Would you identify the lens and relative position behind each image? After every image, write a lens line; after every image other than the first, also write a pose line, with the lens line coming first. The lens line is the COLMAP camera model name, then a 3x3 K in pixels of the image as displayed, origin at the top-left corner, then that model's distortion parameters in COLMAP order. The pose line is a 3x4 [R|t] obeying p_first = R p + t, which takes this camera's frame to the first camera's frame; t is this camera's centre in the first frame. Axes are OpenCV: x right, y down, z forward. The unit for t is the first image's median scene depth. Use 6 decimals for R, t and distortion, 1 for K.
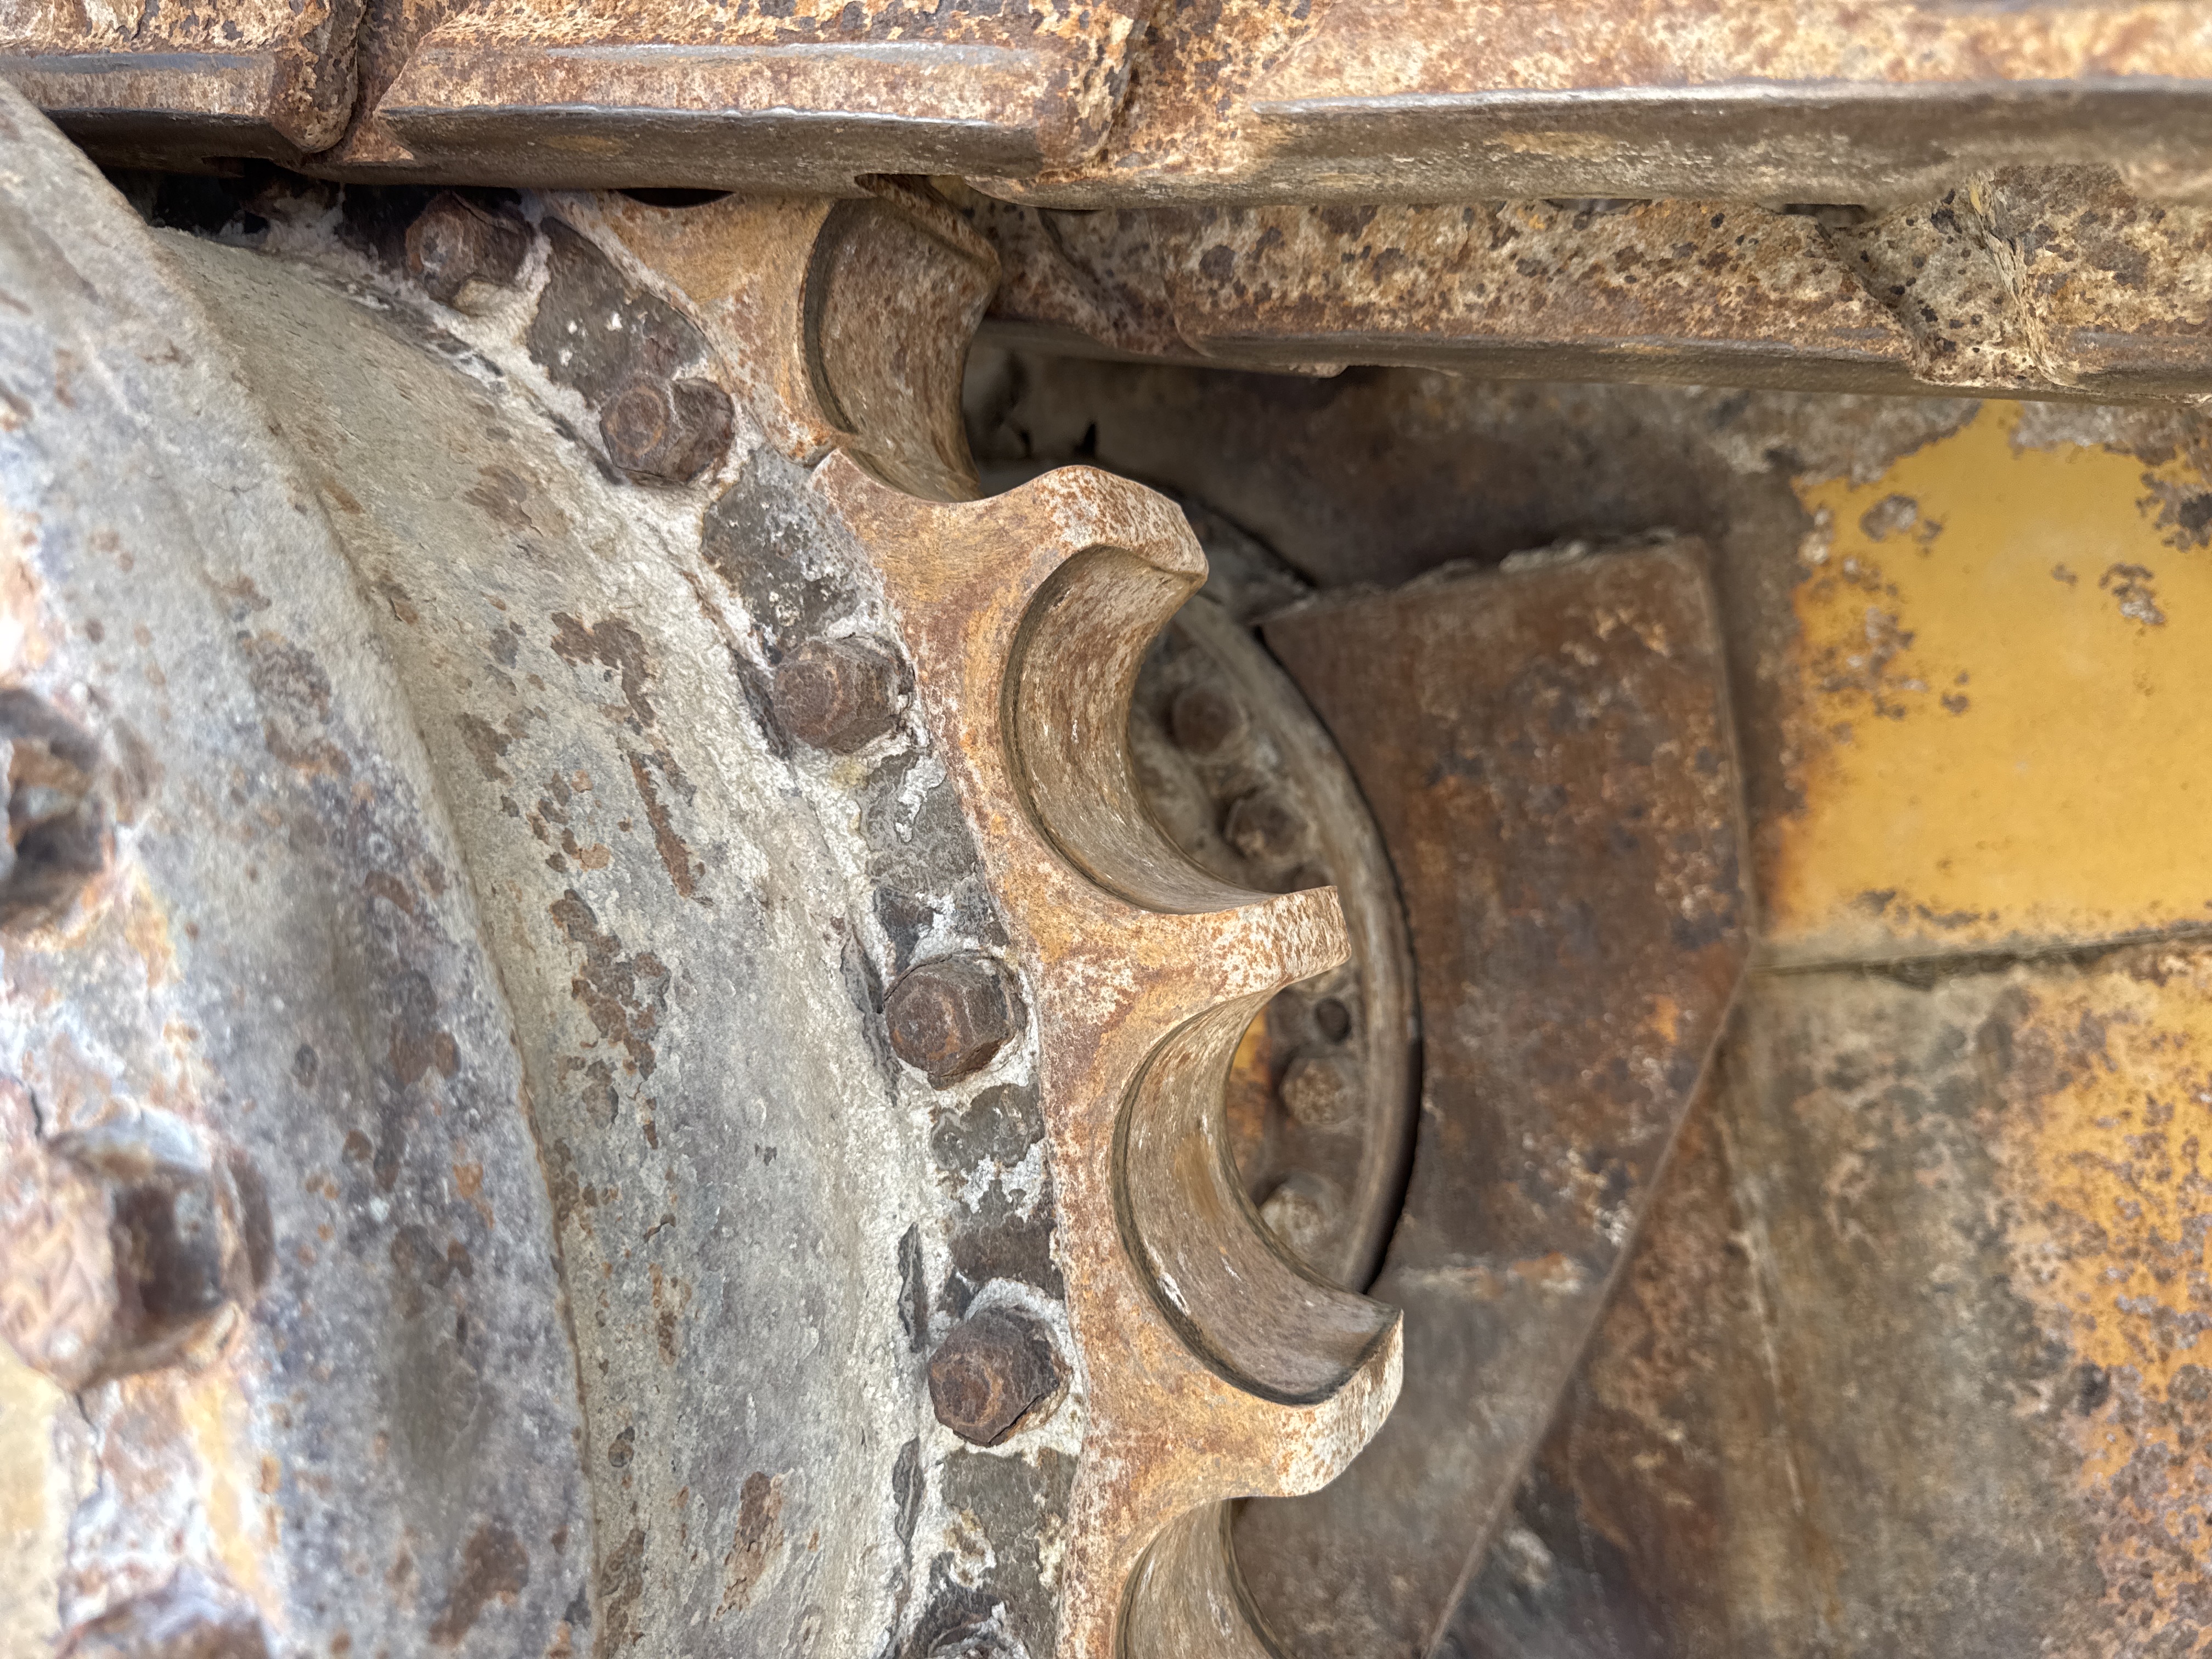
lens RADIAL K [[1627.2, 0, 1106.0], [0, 1627.2, 829.5], [0, 0, 1]] dist [-0.034978, -0.001823]
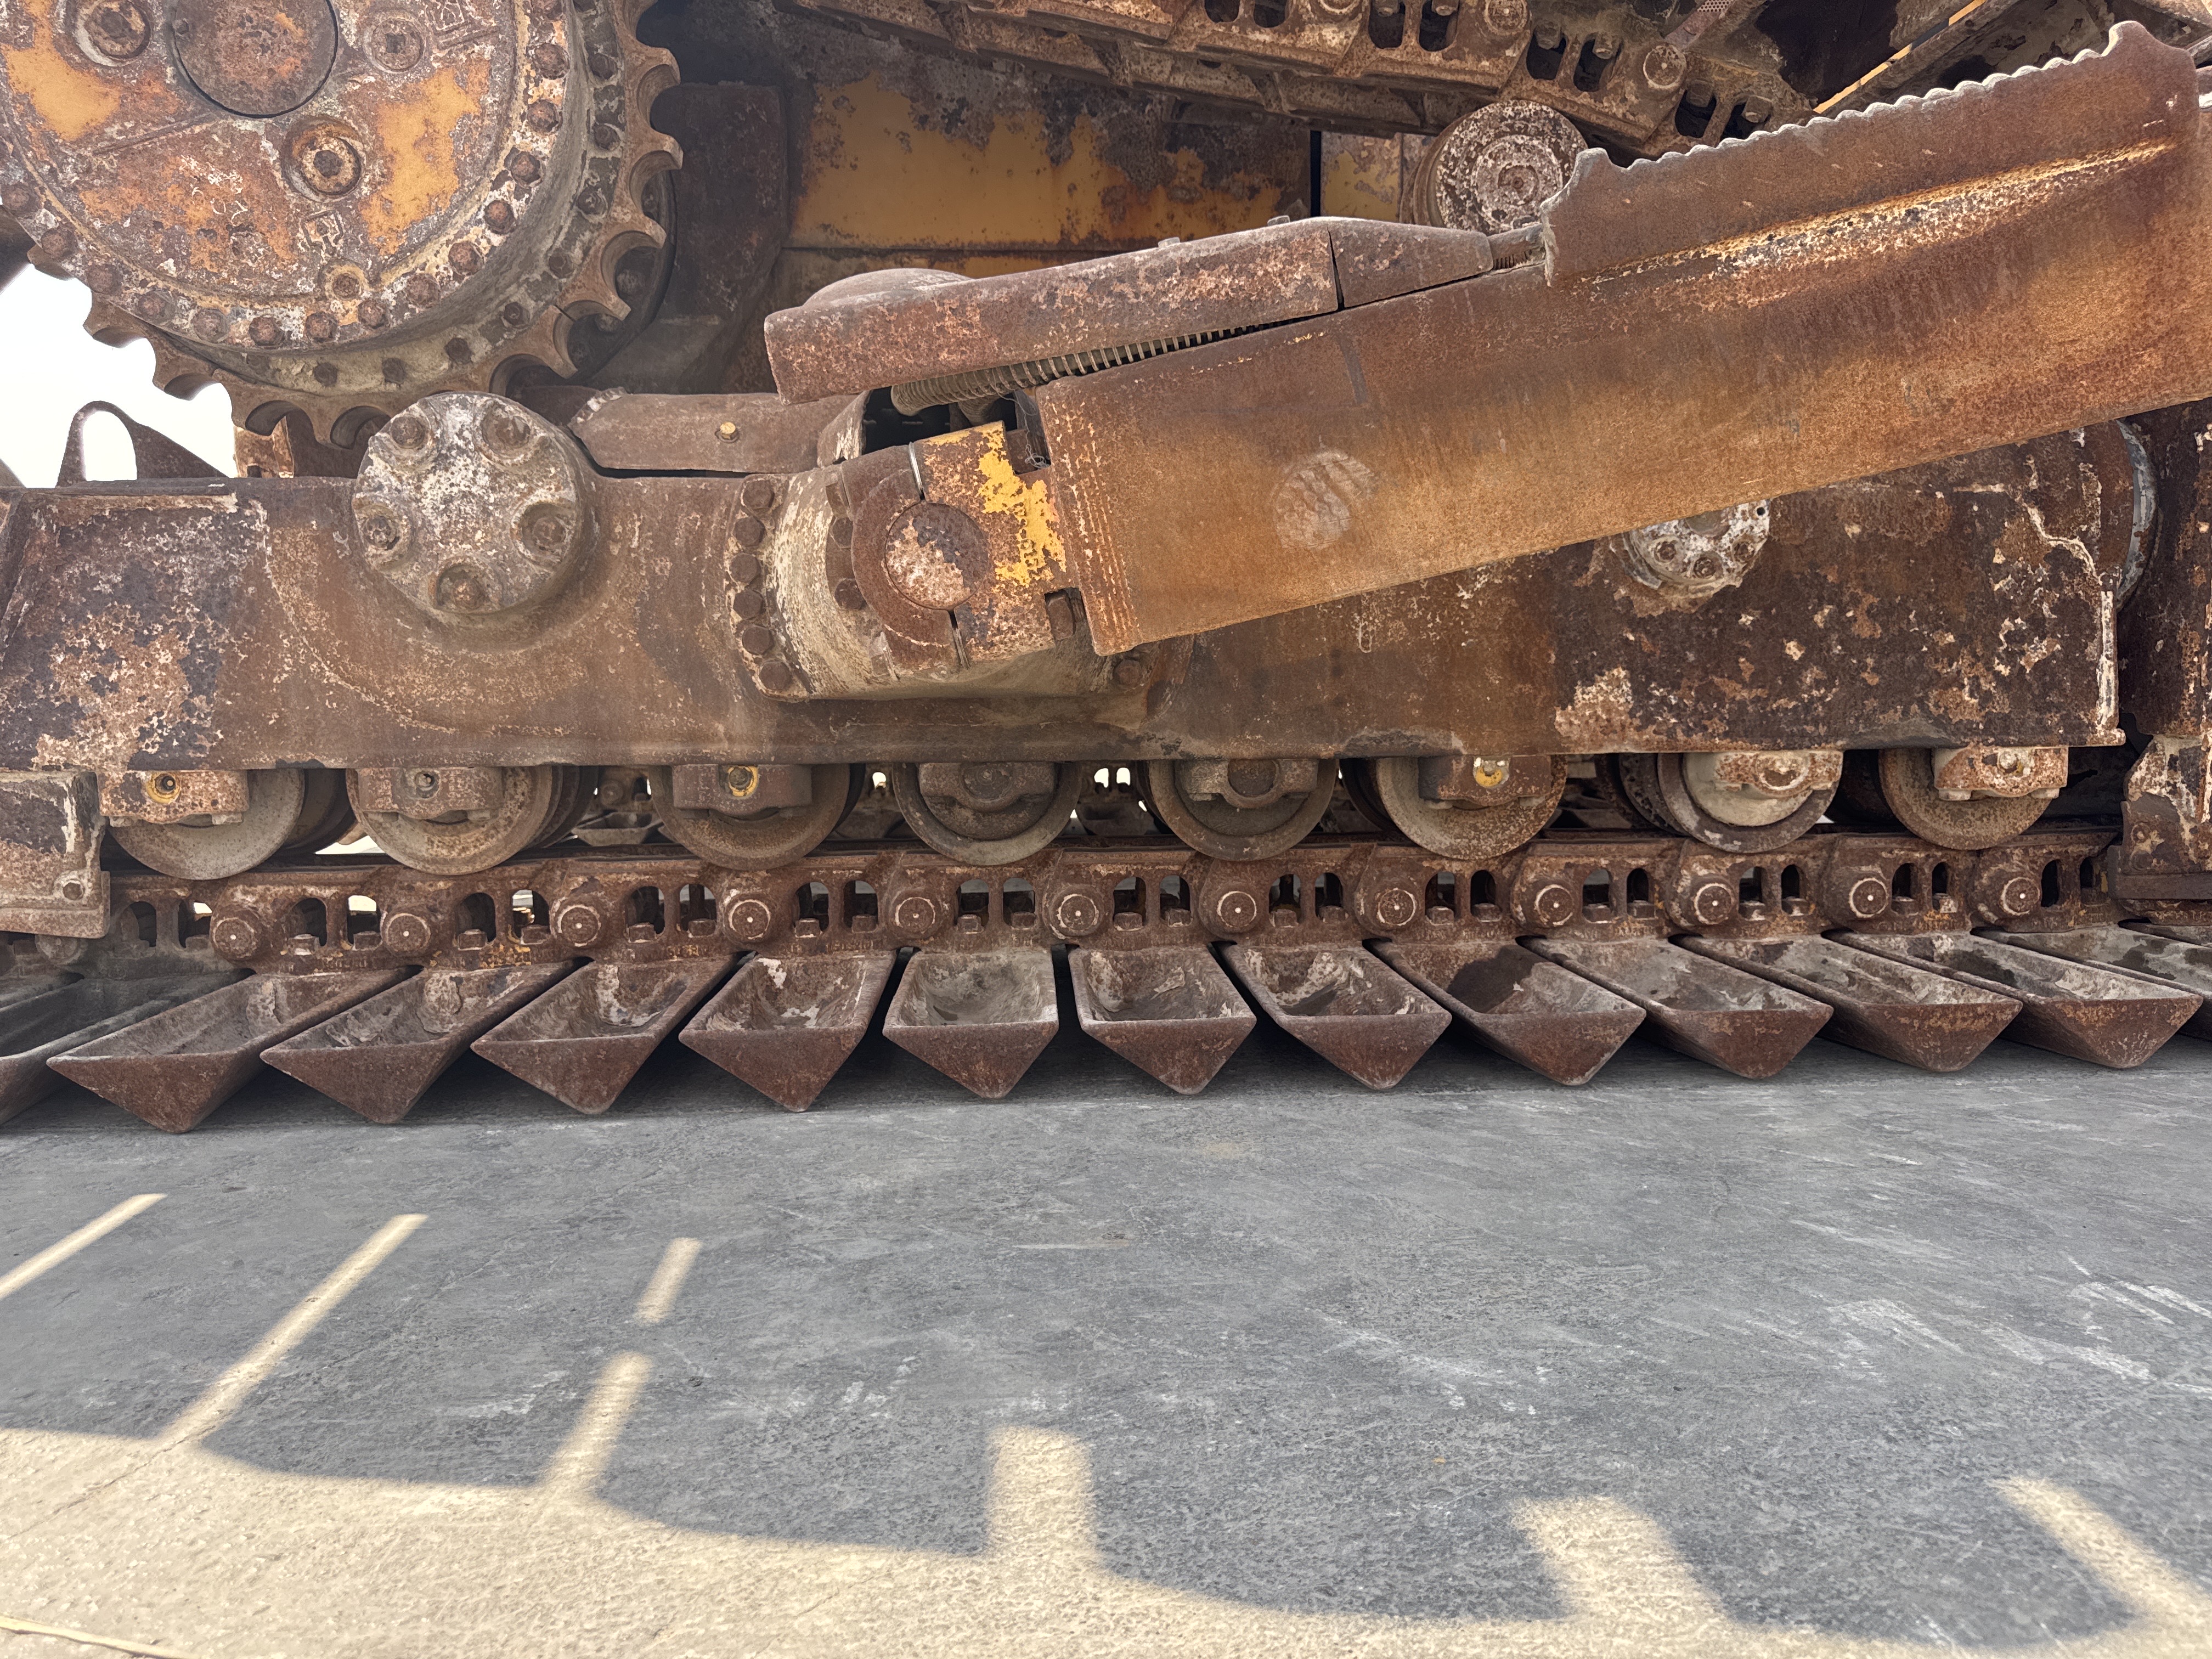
lens RADIAL K [[1541.1, 0, 1106.0], [0, 1541.1, 829.5], [0, 0, 1]] dist [-0.013908, 0.001737]
pose [[0.872853, 0.069046, 0.483074, -0.448898], [-0.119996, 0.989912, 0.075330, 0.989804], [-0.473000, -0.123719, 0.872333, -2.194154]]
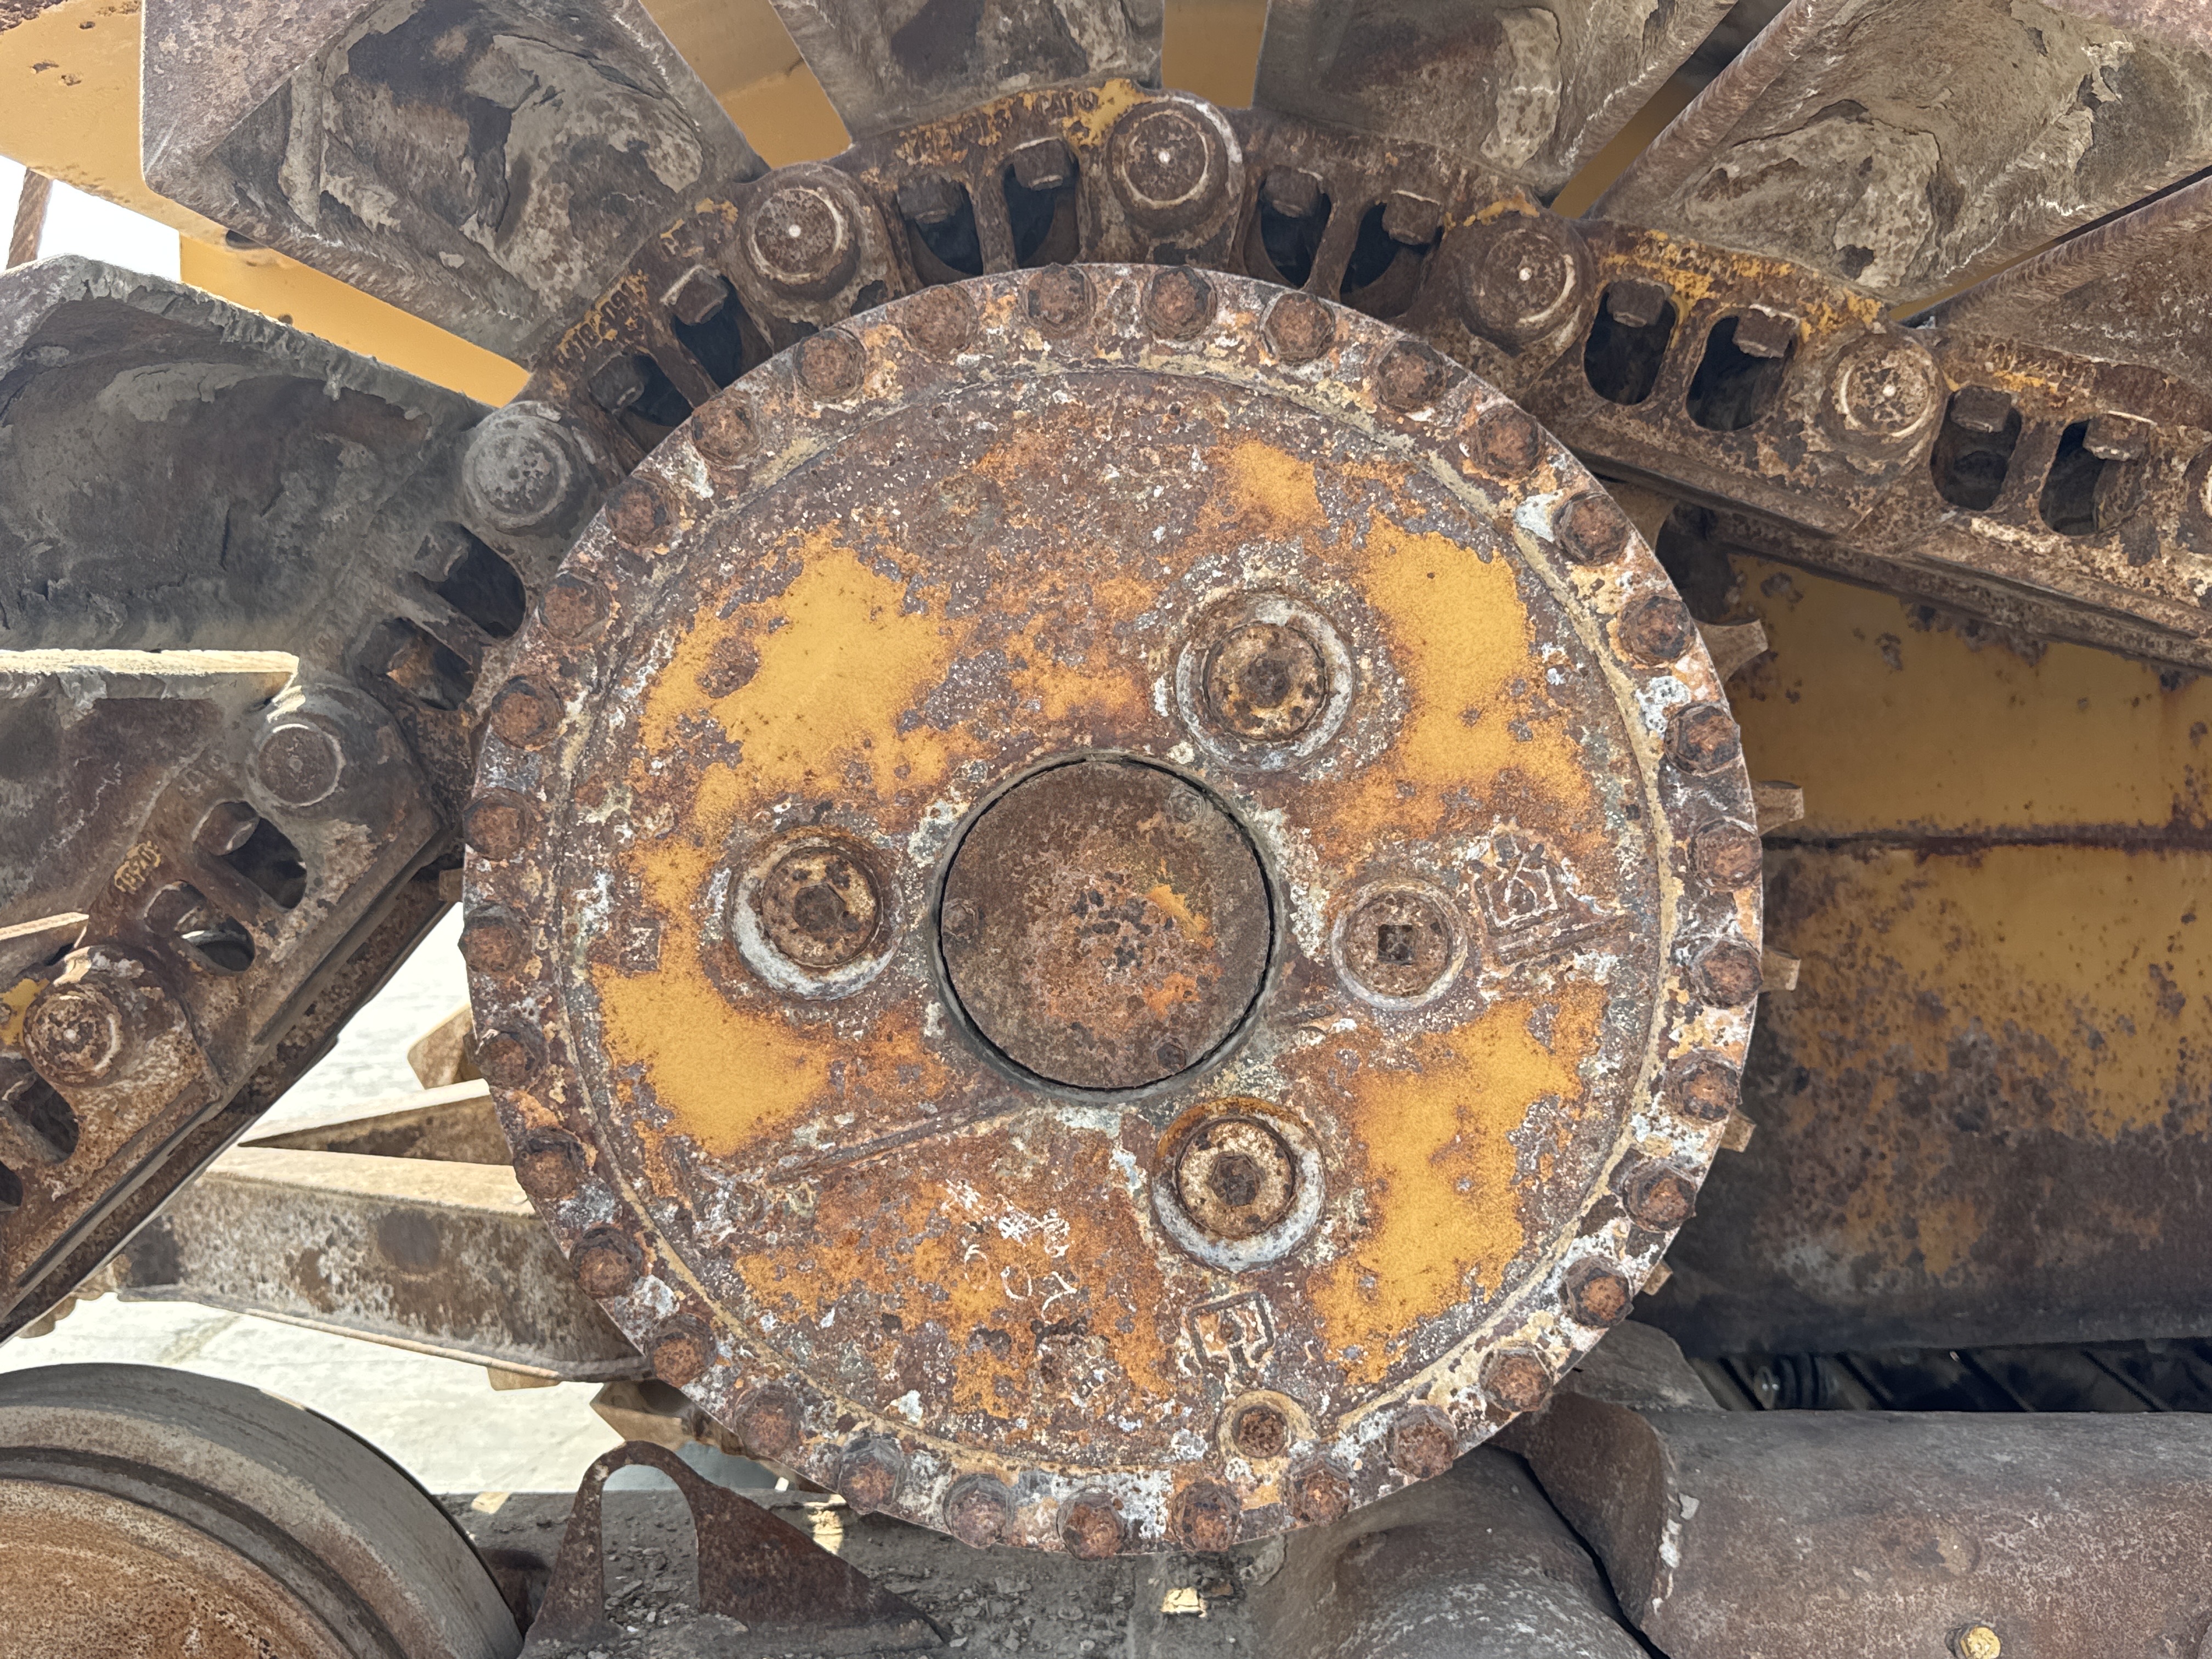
lens RADIAL K [[1971.6, 0, 1106.0], [0, 1971.6, 829.5], [0, 0, 1]] dist [0.177258, -0.412567]
pose [[0.915220, 0.091103, 0.392520, -1.065126], [-0.126413, 0.989845, 0.065011, 0.019957], [-0.382611, -0.109119, 0.917443, -0.787070]]
